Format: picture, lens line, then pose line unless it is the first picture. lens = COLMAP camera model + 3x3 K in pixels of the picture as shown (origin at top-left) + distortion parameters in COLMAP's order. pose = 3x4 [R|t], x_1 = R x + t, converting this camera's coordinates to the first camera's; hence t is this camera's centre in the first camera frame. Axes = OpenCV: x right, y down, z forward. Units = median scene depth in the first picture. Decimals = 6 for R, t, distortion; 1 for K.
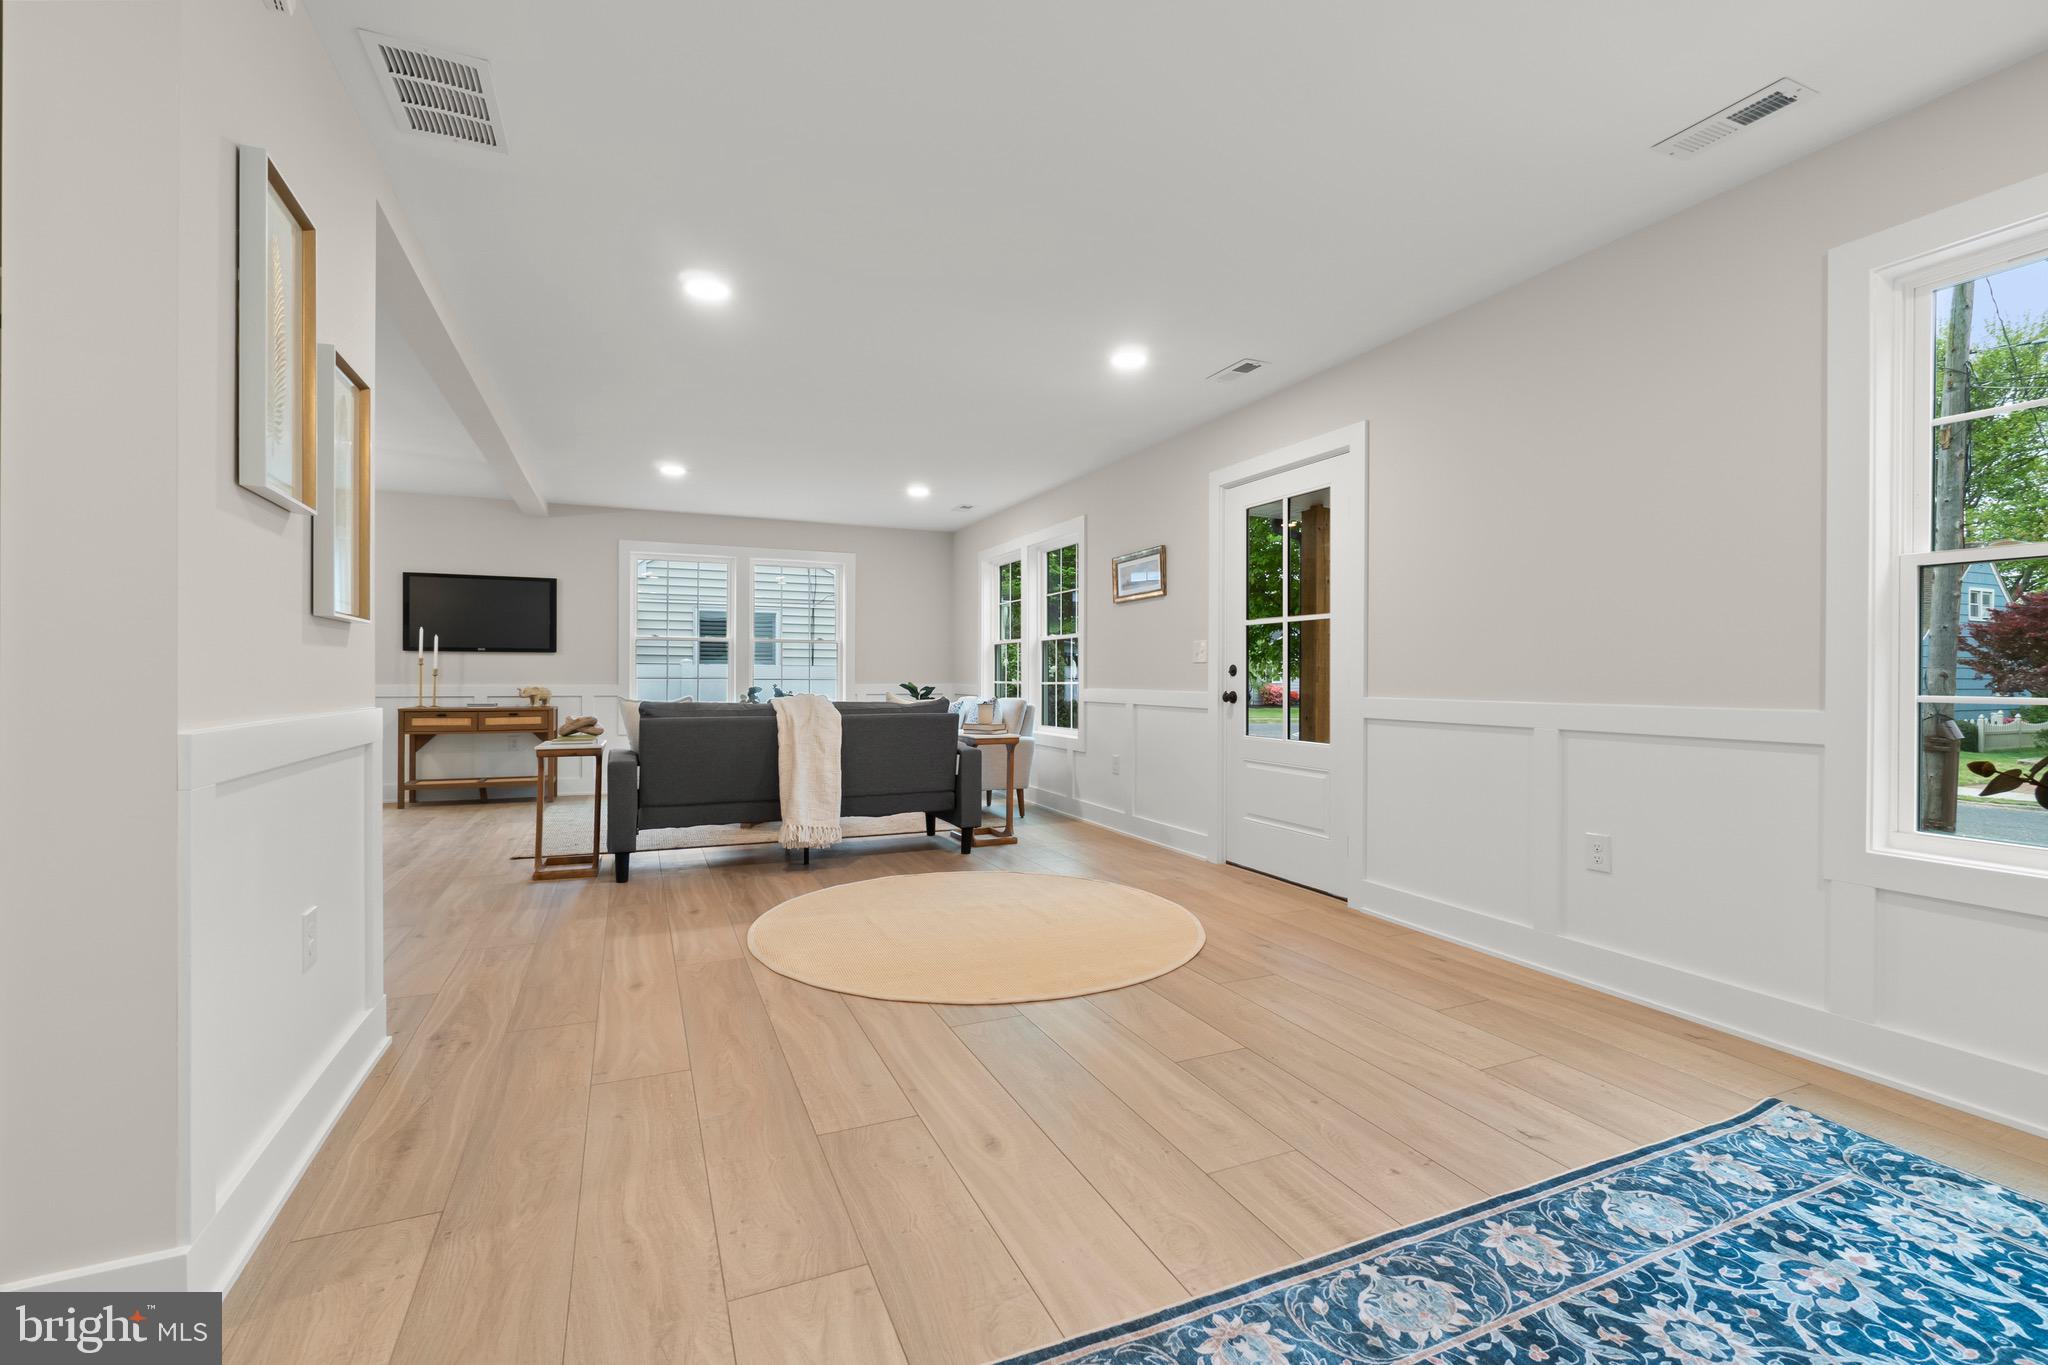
lens RADIAL K [[893.8, 0, 1016.9], [0, 893.8, 683.4], [0, 0, 1]] dist [-0.000649, -0.000074]
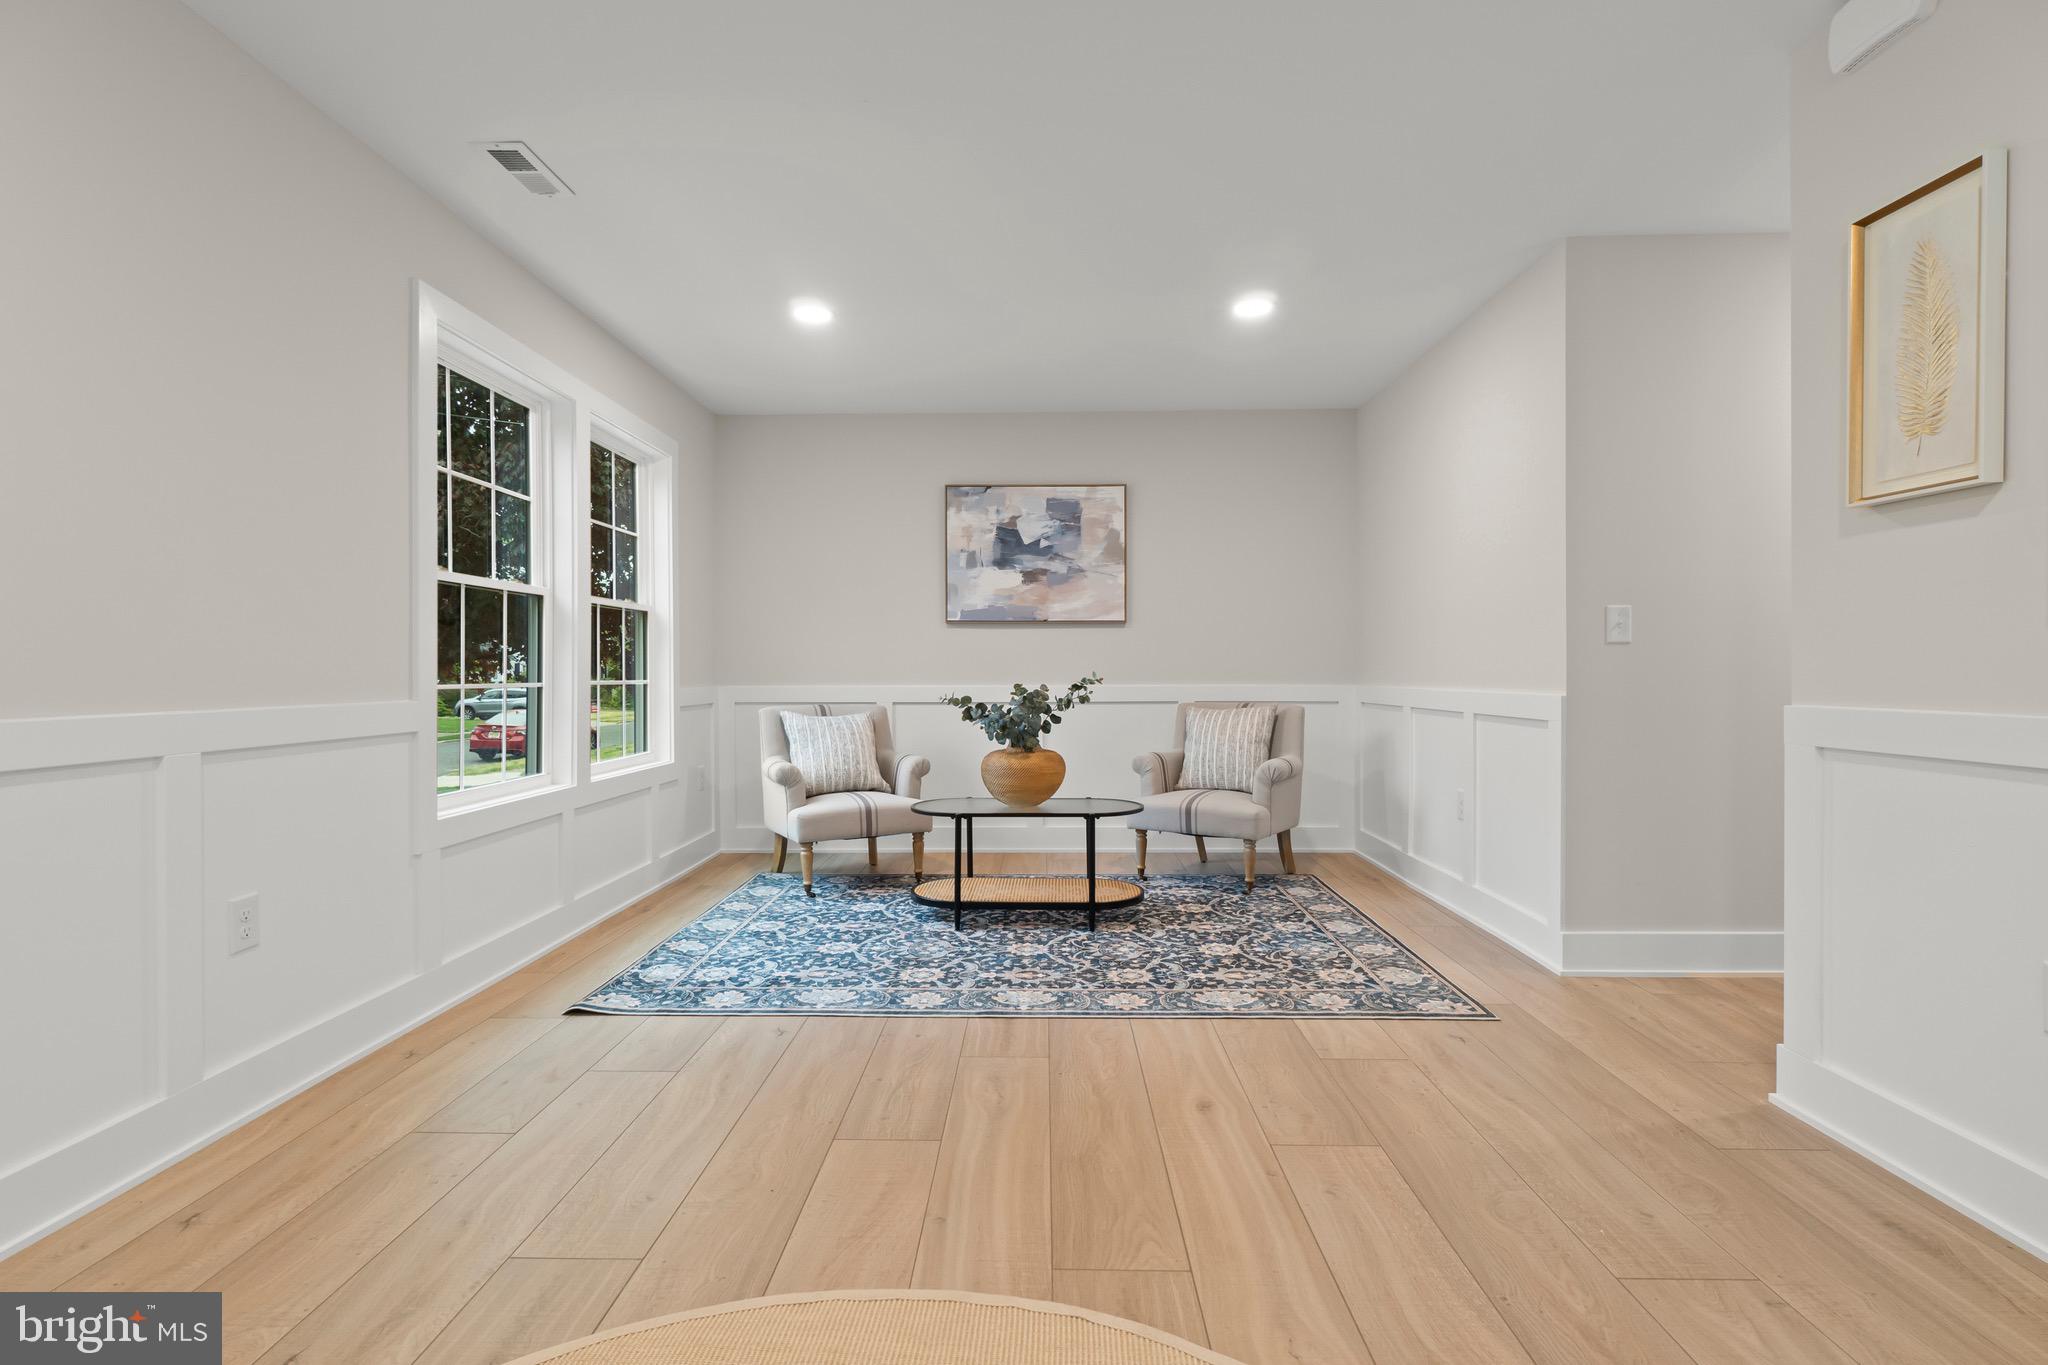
lens RADIAL K [[944.6, 0, 1018.2], [0, 944.6, 676.0], [0, 0, 1]] dist [-0.000178, -0.000071]
pose [[-0.901283, -0.004443, 0.433208, -0.348133], [0.001958, 0.999895, 0.014328, -0.020375], [-0.433226, 0.013762, -0.901180, 2.333021]]
